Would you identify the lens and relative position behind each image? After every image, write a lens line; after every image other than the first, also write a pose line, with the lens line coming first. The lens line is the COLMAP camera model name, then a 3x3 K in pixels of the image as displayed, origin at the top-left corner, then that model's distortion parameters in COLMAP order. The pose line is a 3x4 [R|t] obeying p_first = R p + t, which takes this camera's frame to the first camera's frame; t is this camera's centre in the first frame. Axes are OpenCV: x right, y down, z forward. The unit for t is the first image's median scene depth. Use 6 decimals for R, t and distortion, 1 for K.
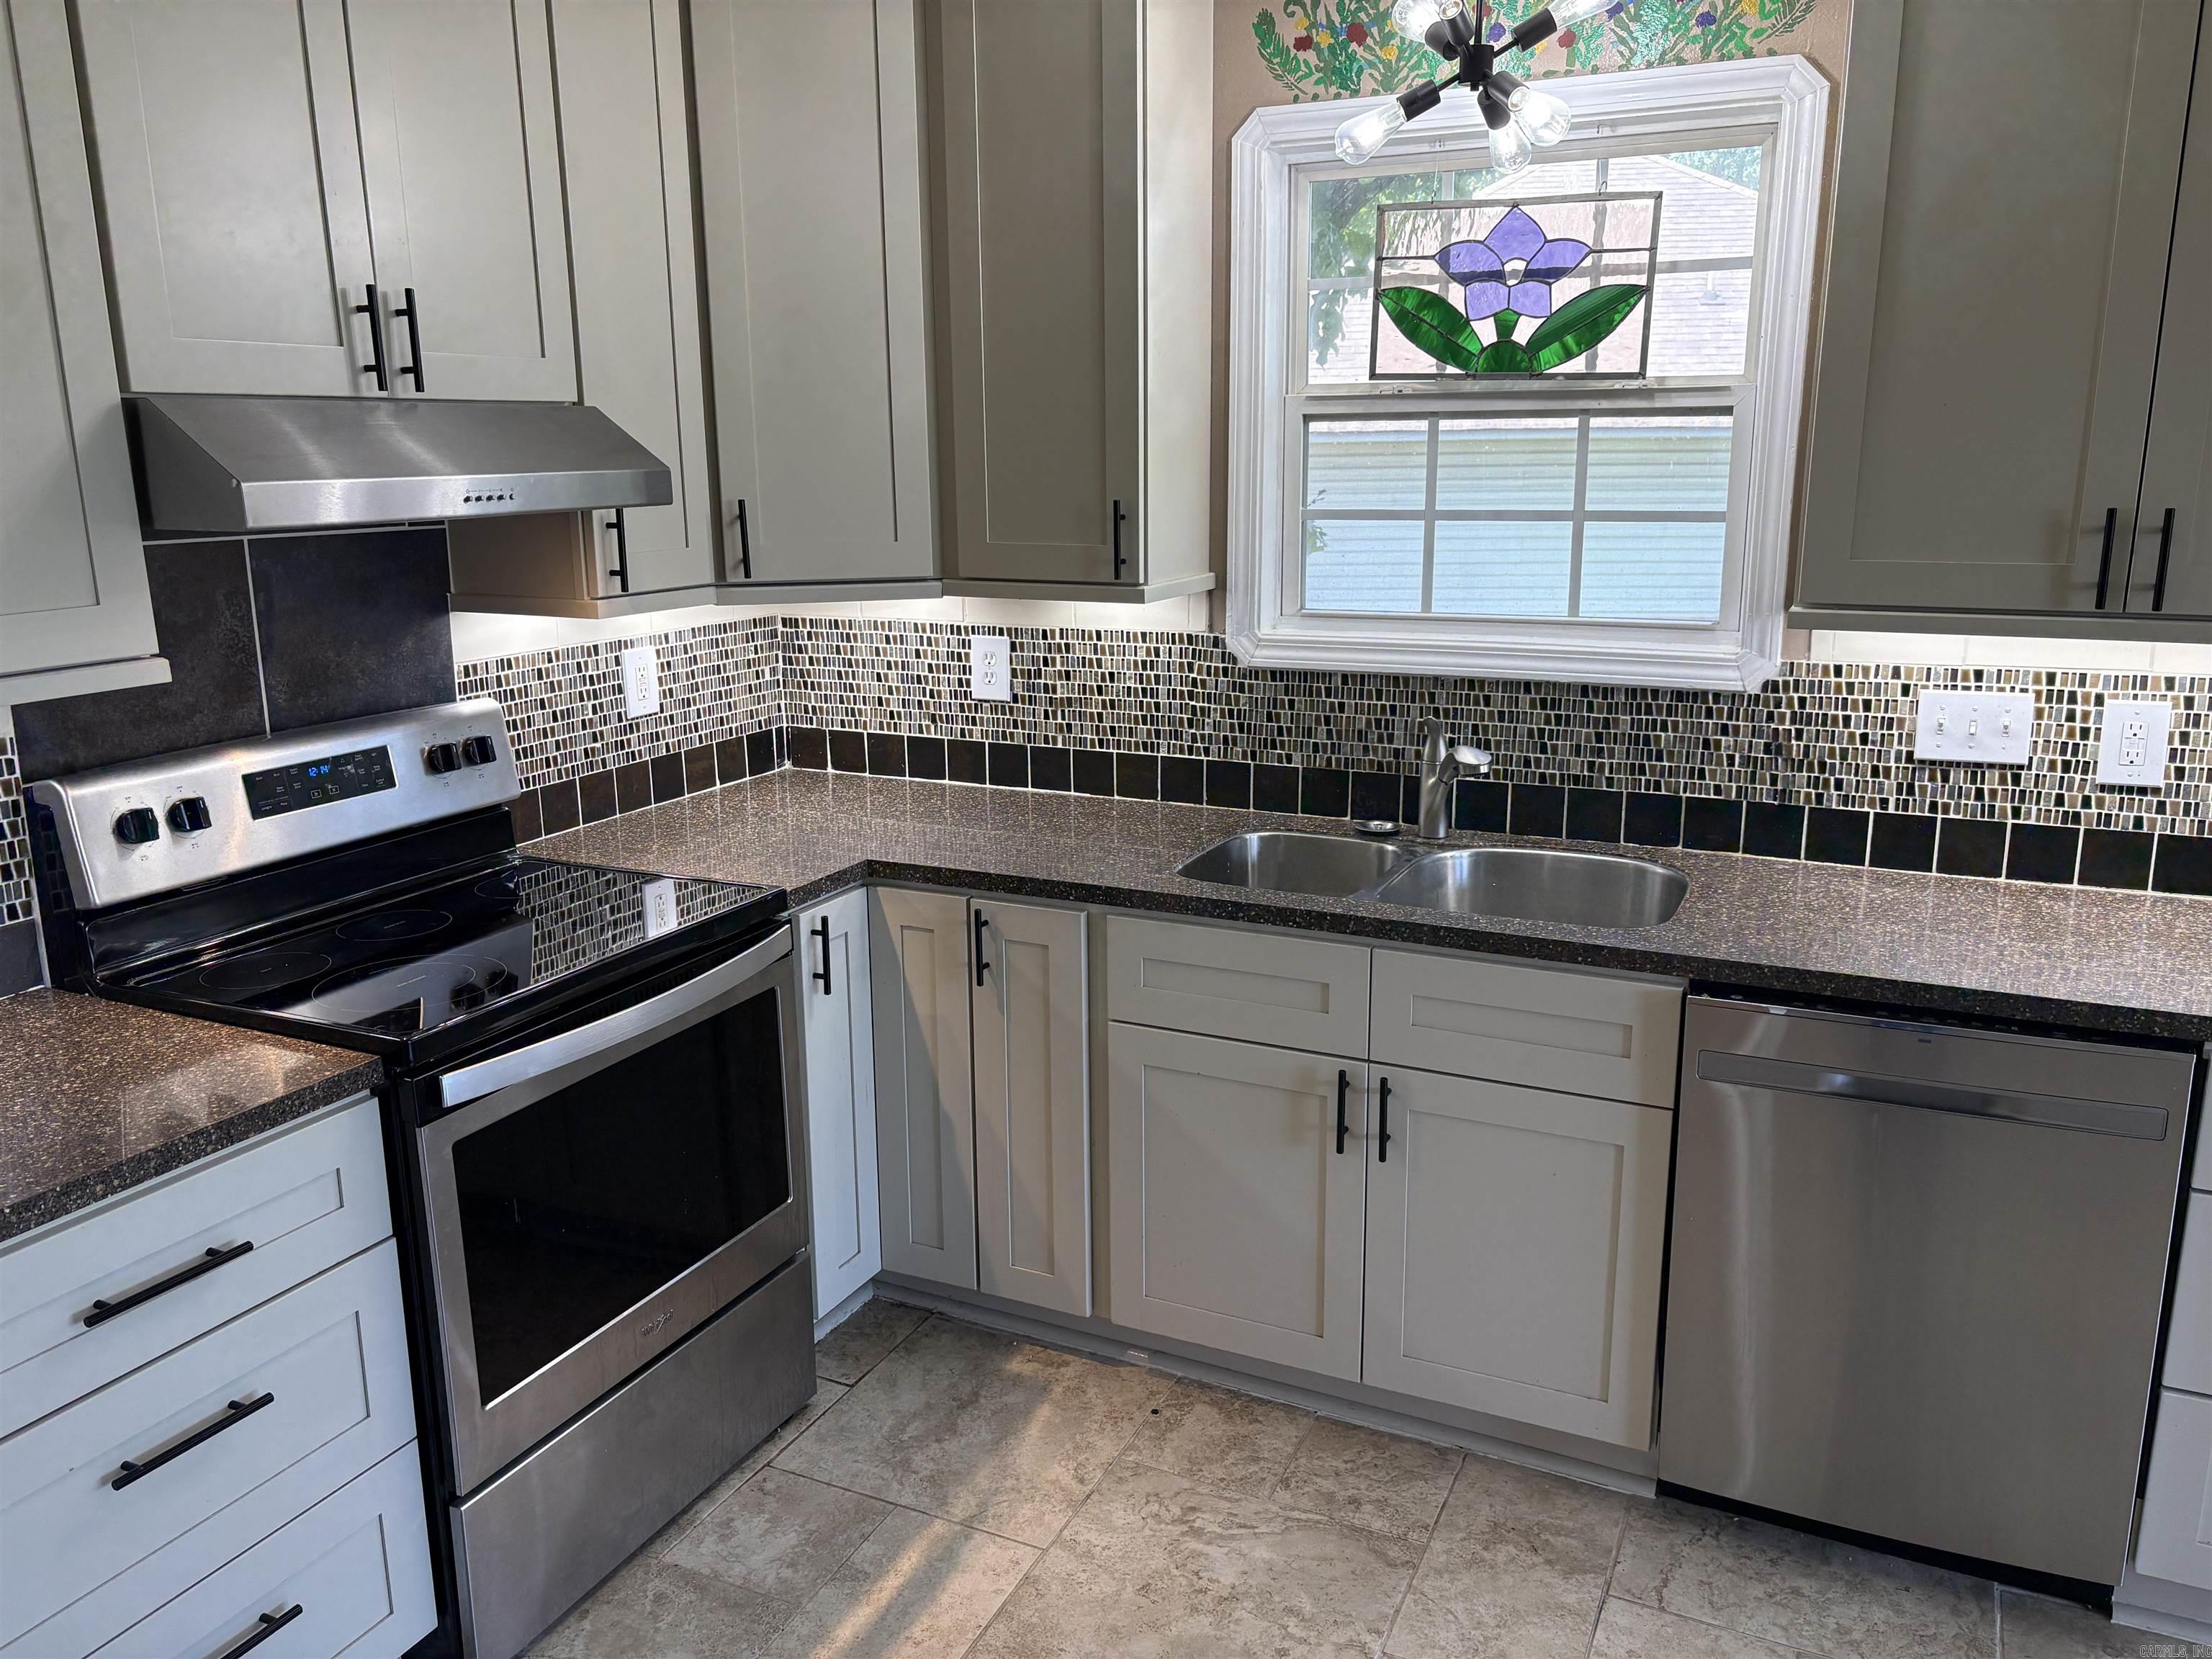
lens RADIAL K [[1691.9, 0, 1109.9], [0, 1691.9, 828.2], [0, 0, 1]] dist [0.034324, -0.025483]
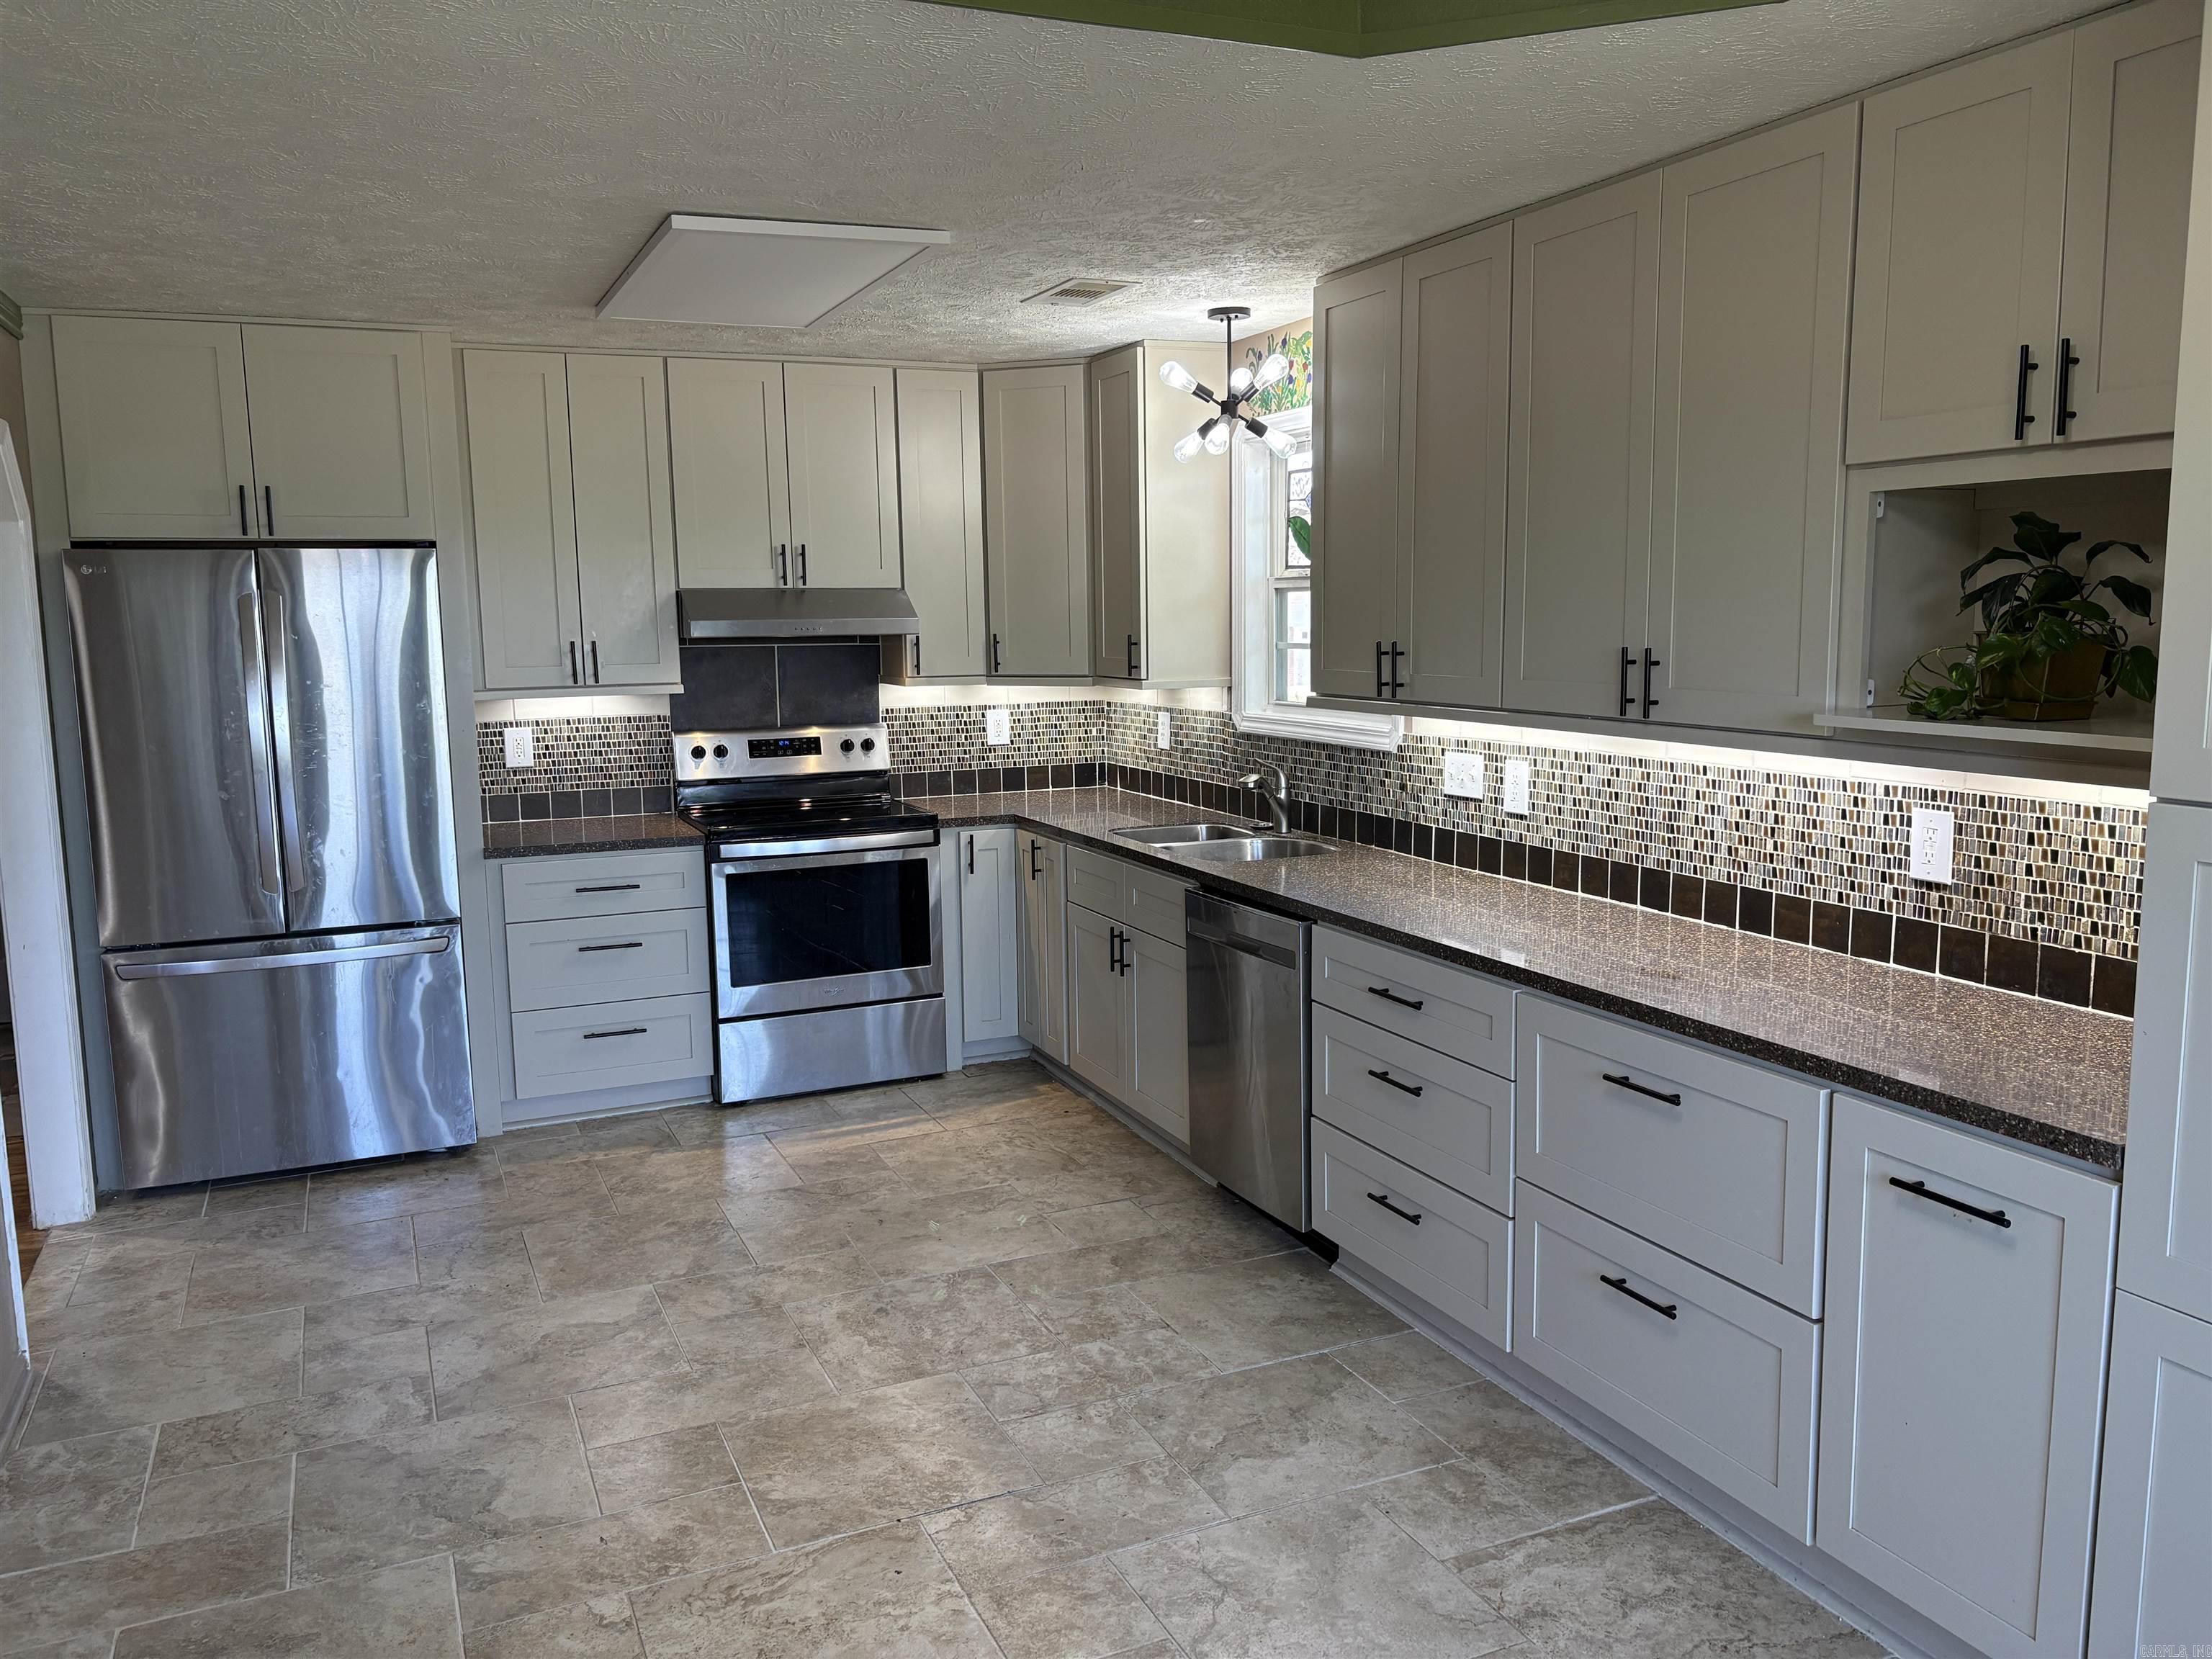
lens RADIAL K [[1691.9, 0, 1147.2], [0, 1691.9, 845.8], [0, 0, 1]] dist [0.034324, -0.025483]
pose [[0.761563, 0.088233, -0.642056, 1.259606], [-0.141307, 0.989460, -0.031634, 0.097051], [0.632498, 0.114818, 0.766005, -0.410362]]
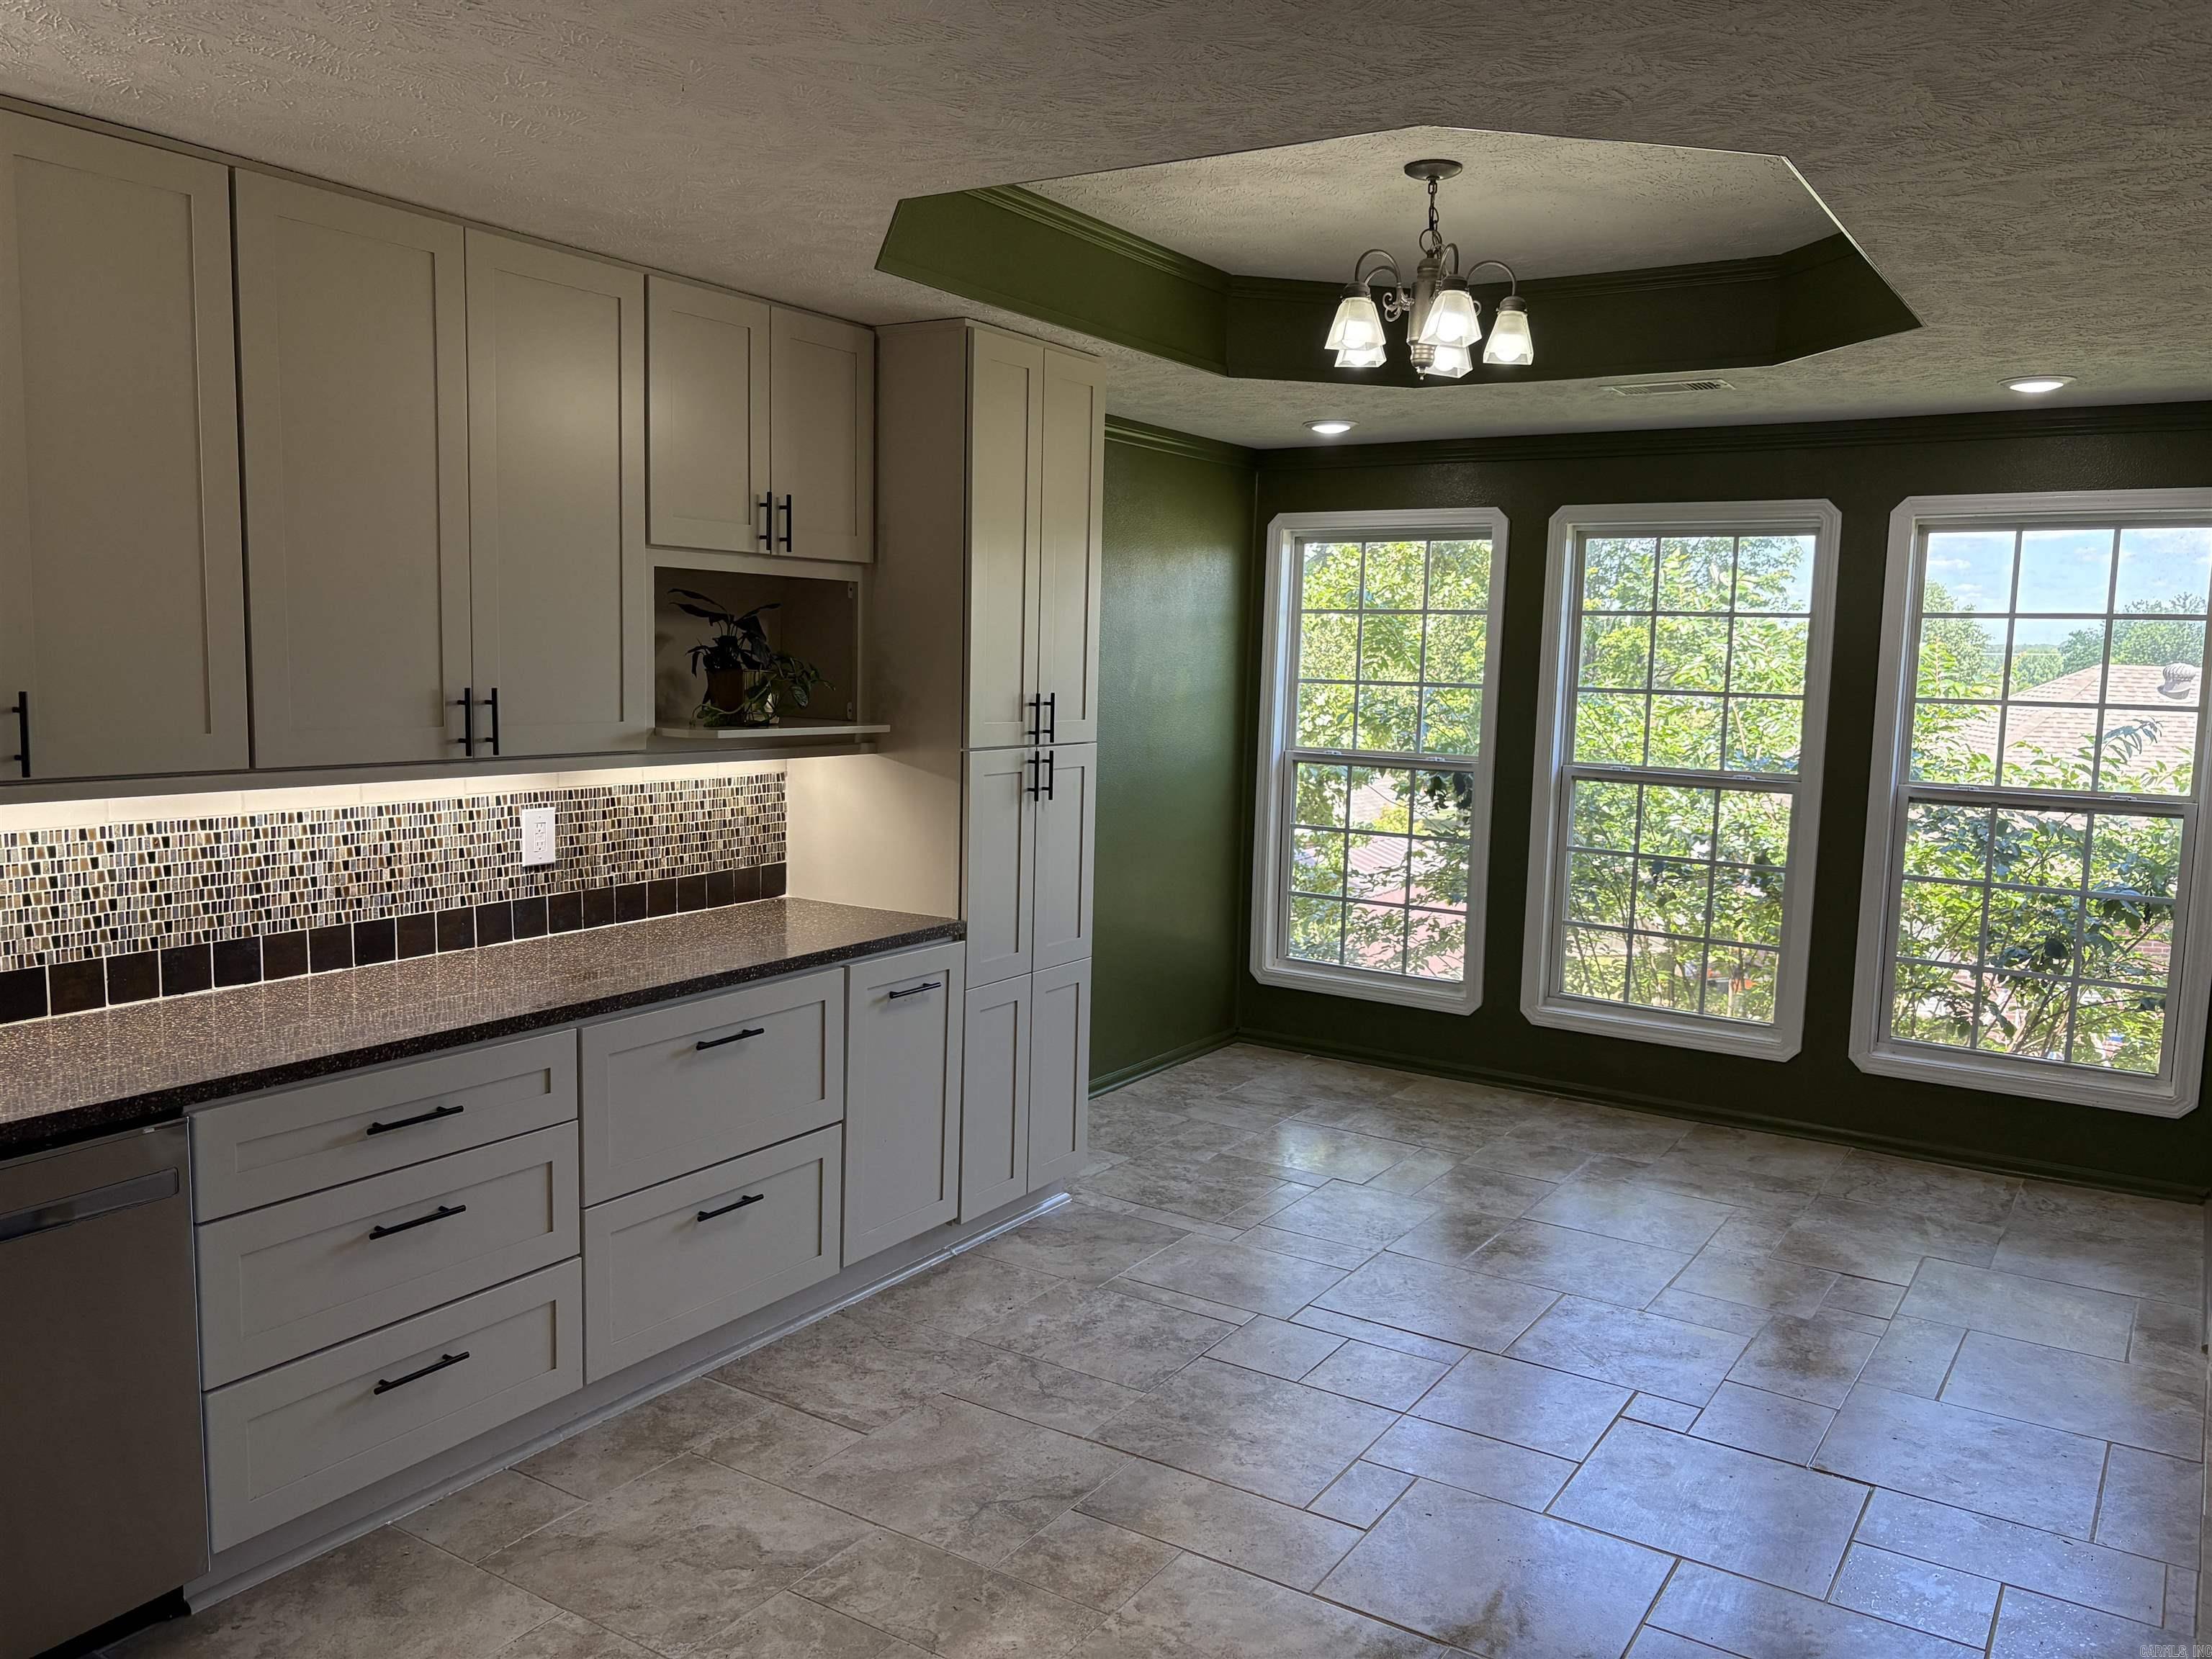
lens RADIAL K [[1691.9, 0, 1103.6], [0, 1691.9, 837.9], [0, 0, 1]] dist [0.034324, -0.025483]
pose [[0.143538, -0.111159, 0.983382, -0.932589], [0.193294, 0.977683, 0.082301, -0.079265], [-0.970585, 0.178268, 0.161821, 0.249022]]
